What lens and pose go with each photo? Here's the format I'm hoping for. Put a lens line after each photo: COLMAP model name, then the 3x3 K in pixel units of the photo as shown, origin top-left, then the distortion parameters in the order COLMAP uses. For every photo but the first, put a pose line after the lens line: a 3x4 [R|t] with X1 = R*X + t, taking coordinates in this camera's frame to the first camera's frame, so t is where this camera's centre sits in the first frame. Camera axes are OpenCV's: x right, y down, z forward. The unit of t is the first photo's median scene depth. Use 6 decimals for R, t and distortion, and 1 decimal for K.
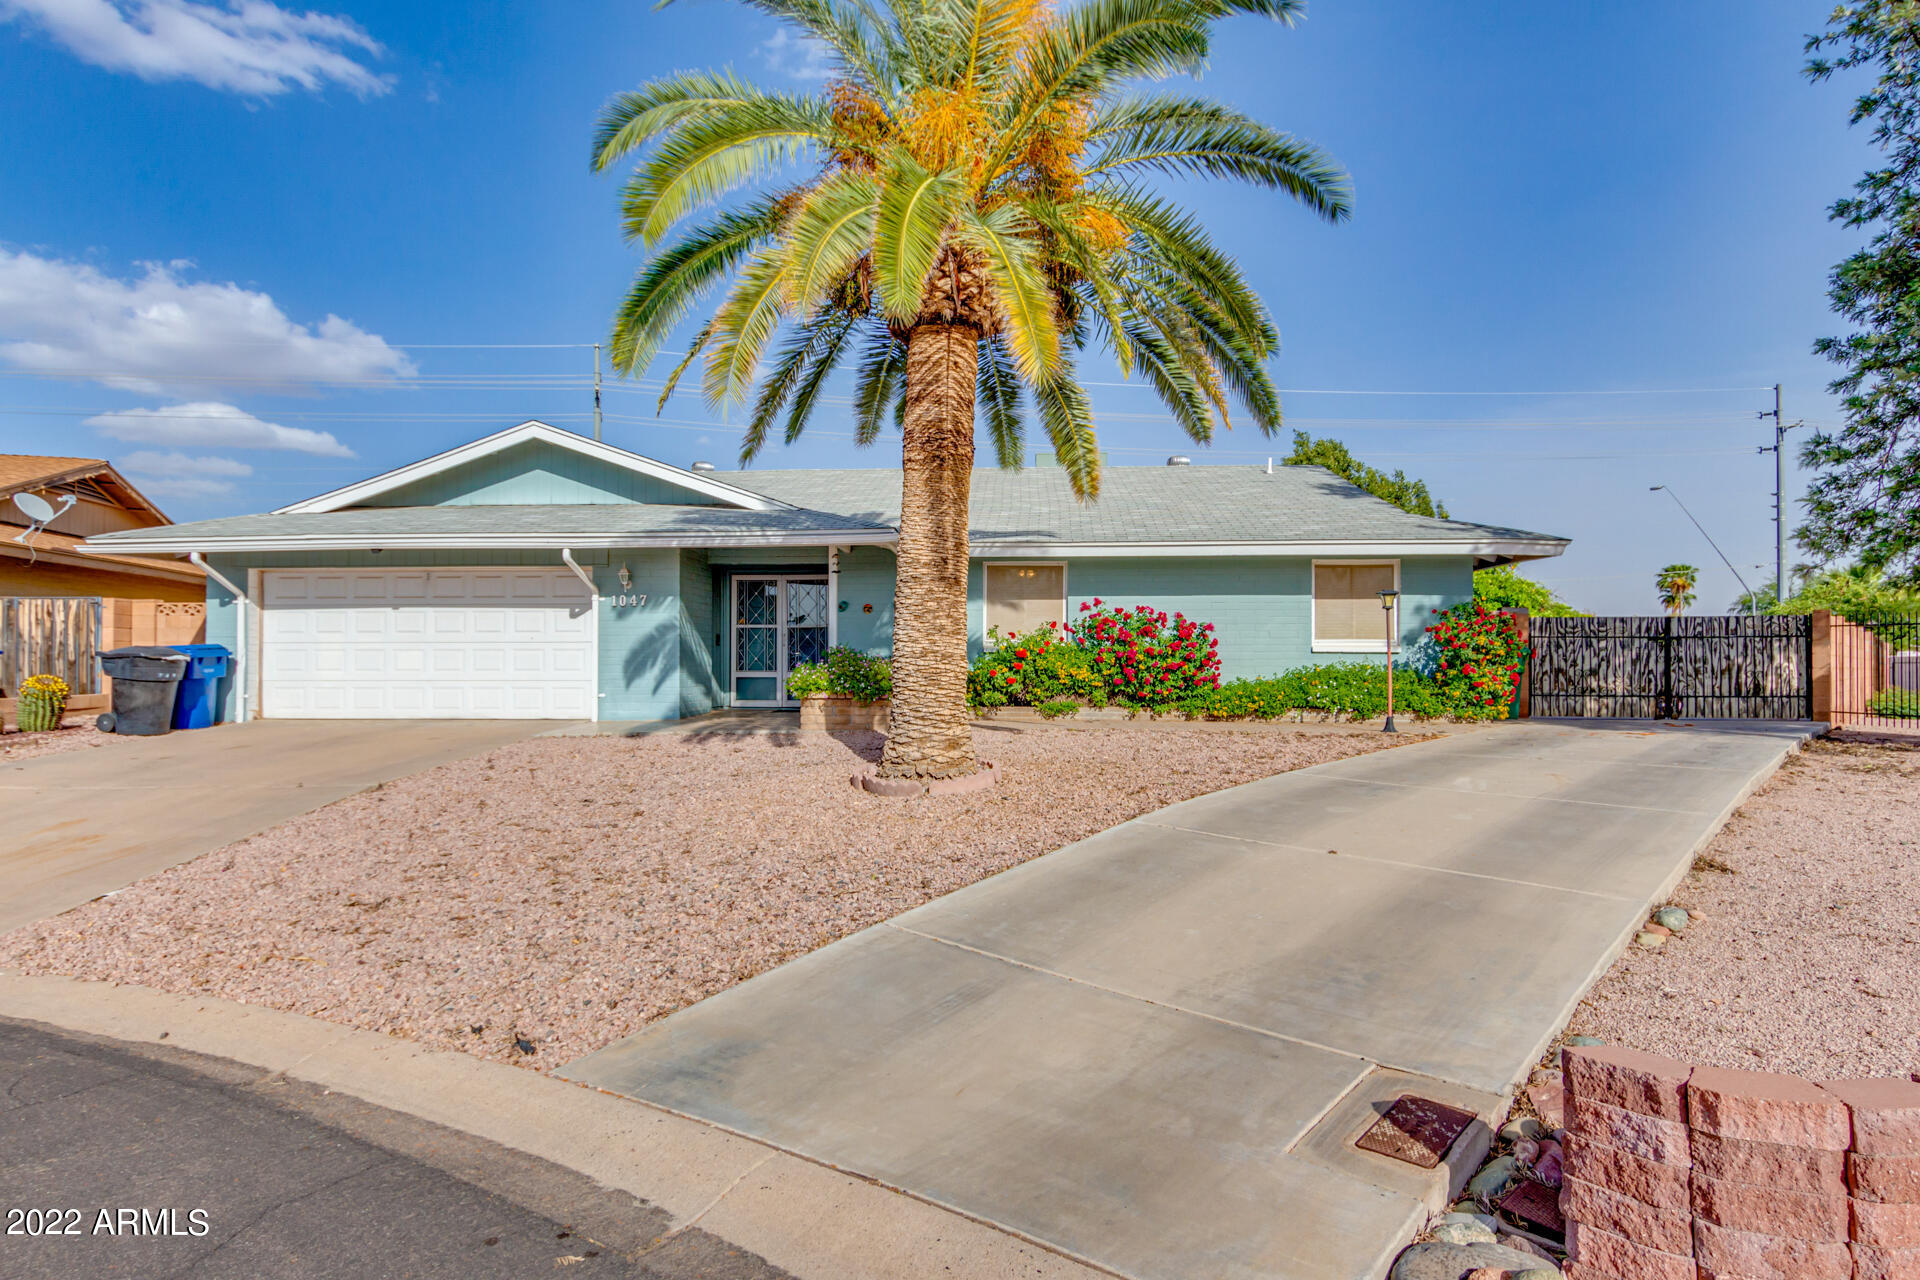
lens RADIAL K [[1123.2, 0, 953.8], [0, 1123.2, 644.5], [0, 0, 1]] dist [0.014231, 0.000280]
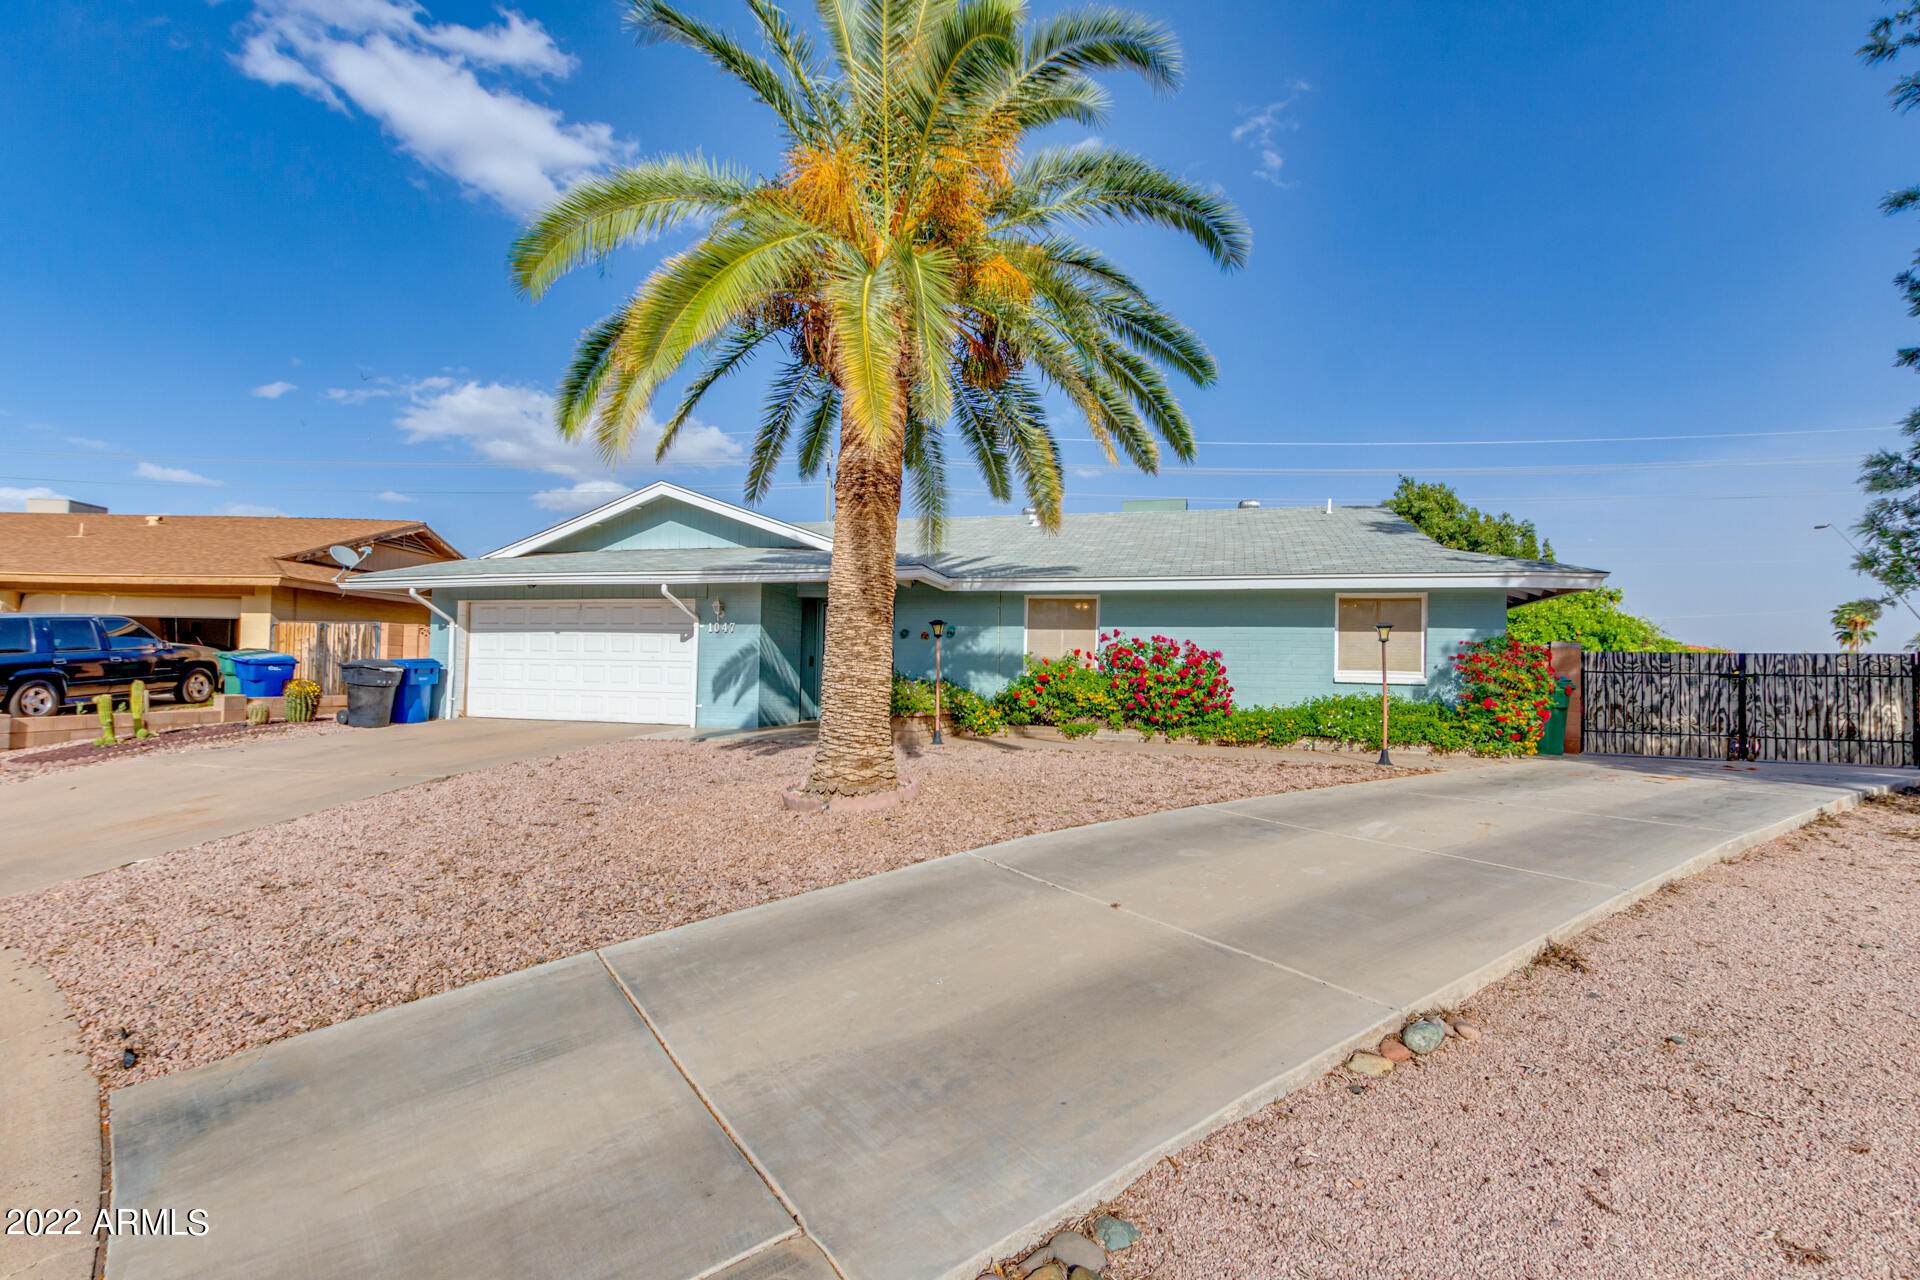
lens RADIAL K [[910.1, 0, 950.9], [0, 910.1, 646.8], [0, 0, 1]] dist [0.011313, -0.001762]
pose [[0.975732, 0.012558, -0.218608, 0.158874], [-0.017061, 0.999679, -0.018723, -0.004309], [0.218303, 0.021998, 0.975633, 0.104696]]
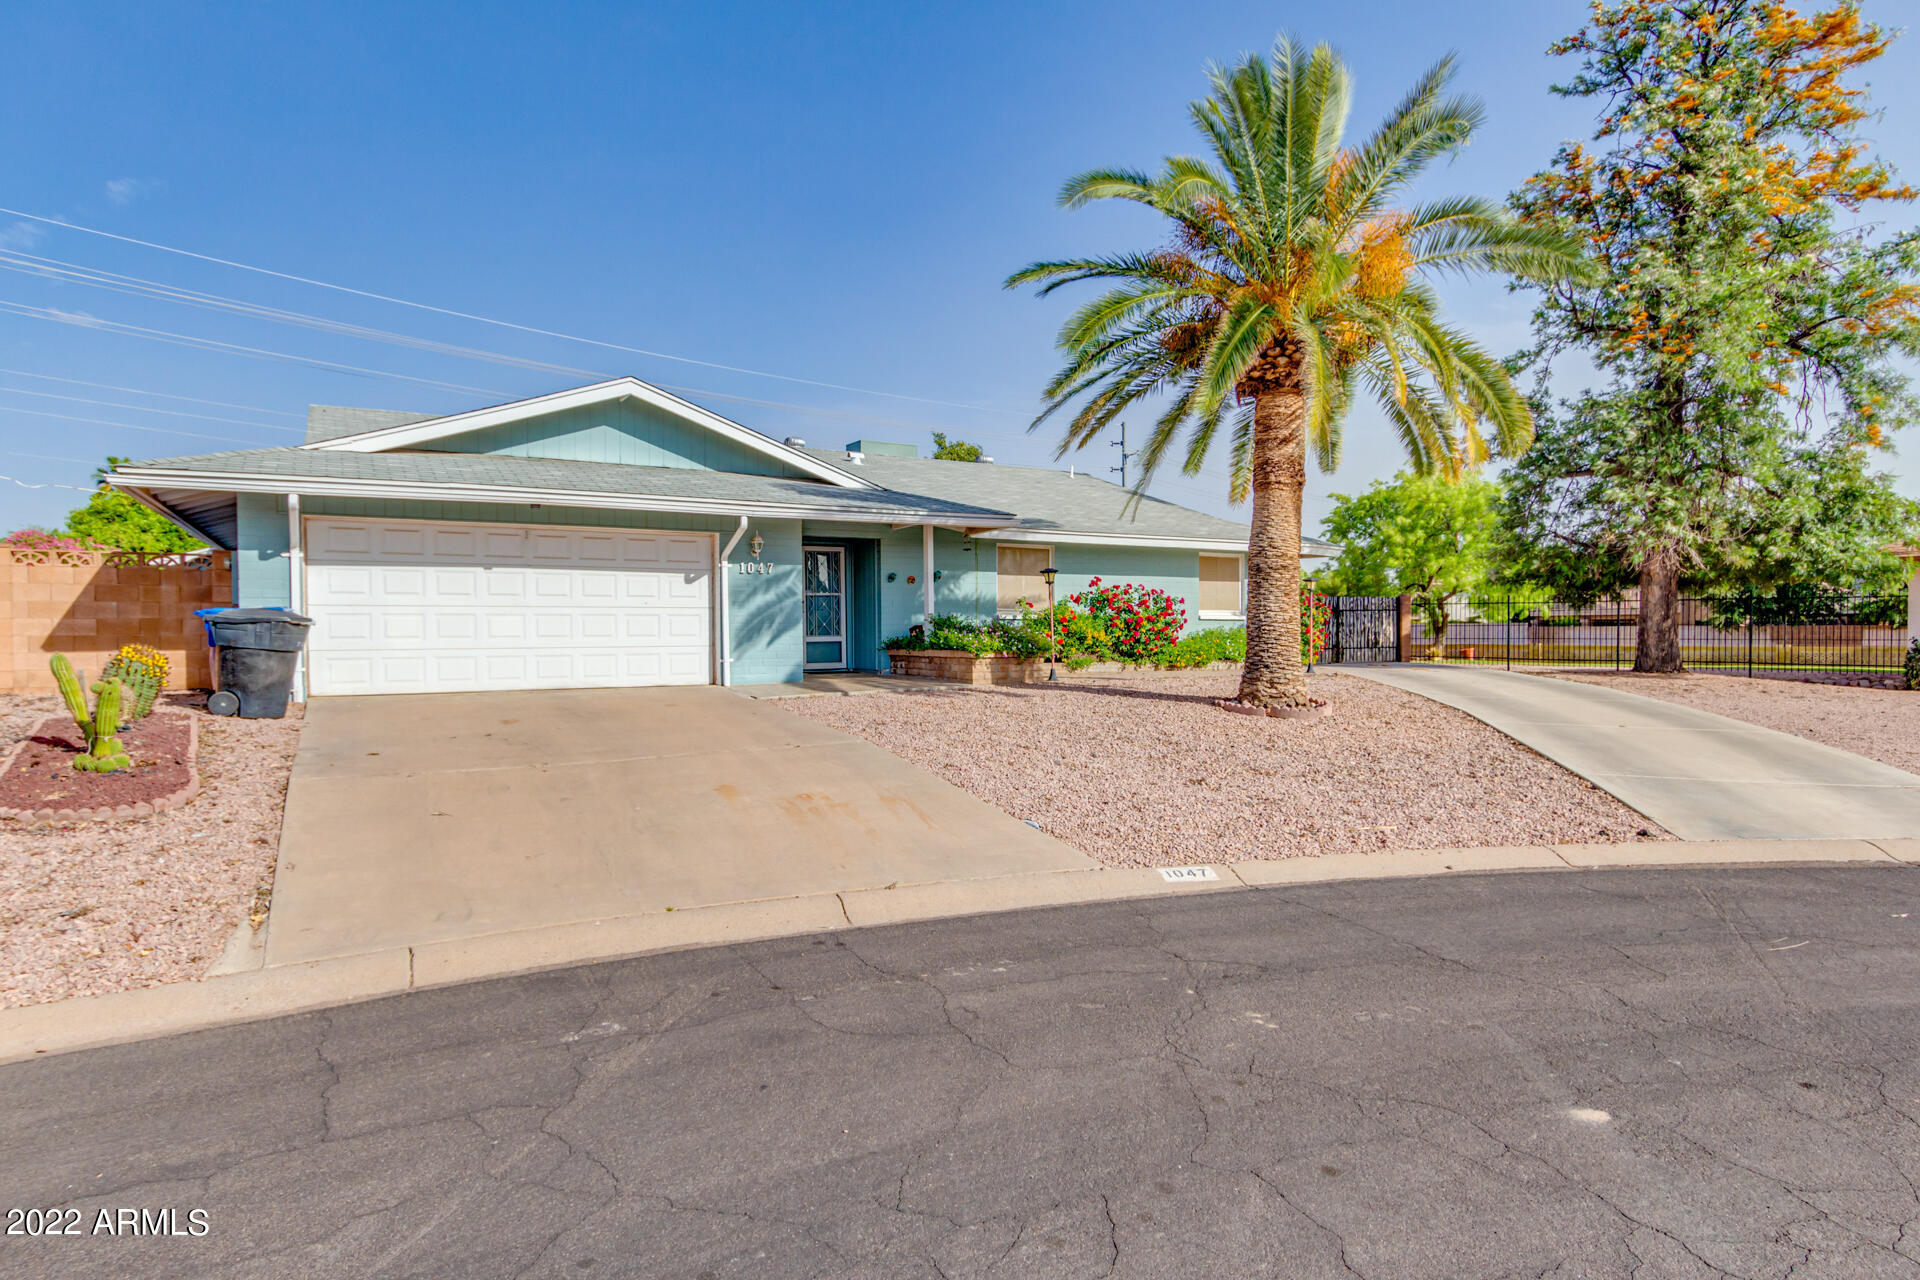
lens RADIAL K [[1123.2, 0, 958.0], [0, 1123.2, 631.0], [0, 0, 1]] dist [0.014231, 0.000280]
pose [[0.816409, -0.004016, 0.577460, -0.720571], [-0.006147, 0.999859, 0.015645, 0.001723], [-0.577441, -0.016322, 0.816269, 0.049329]]
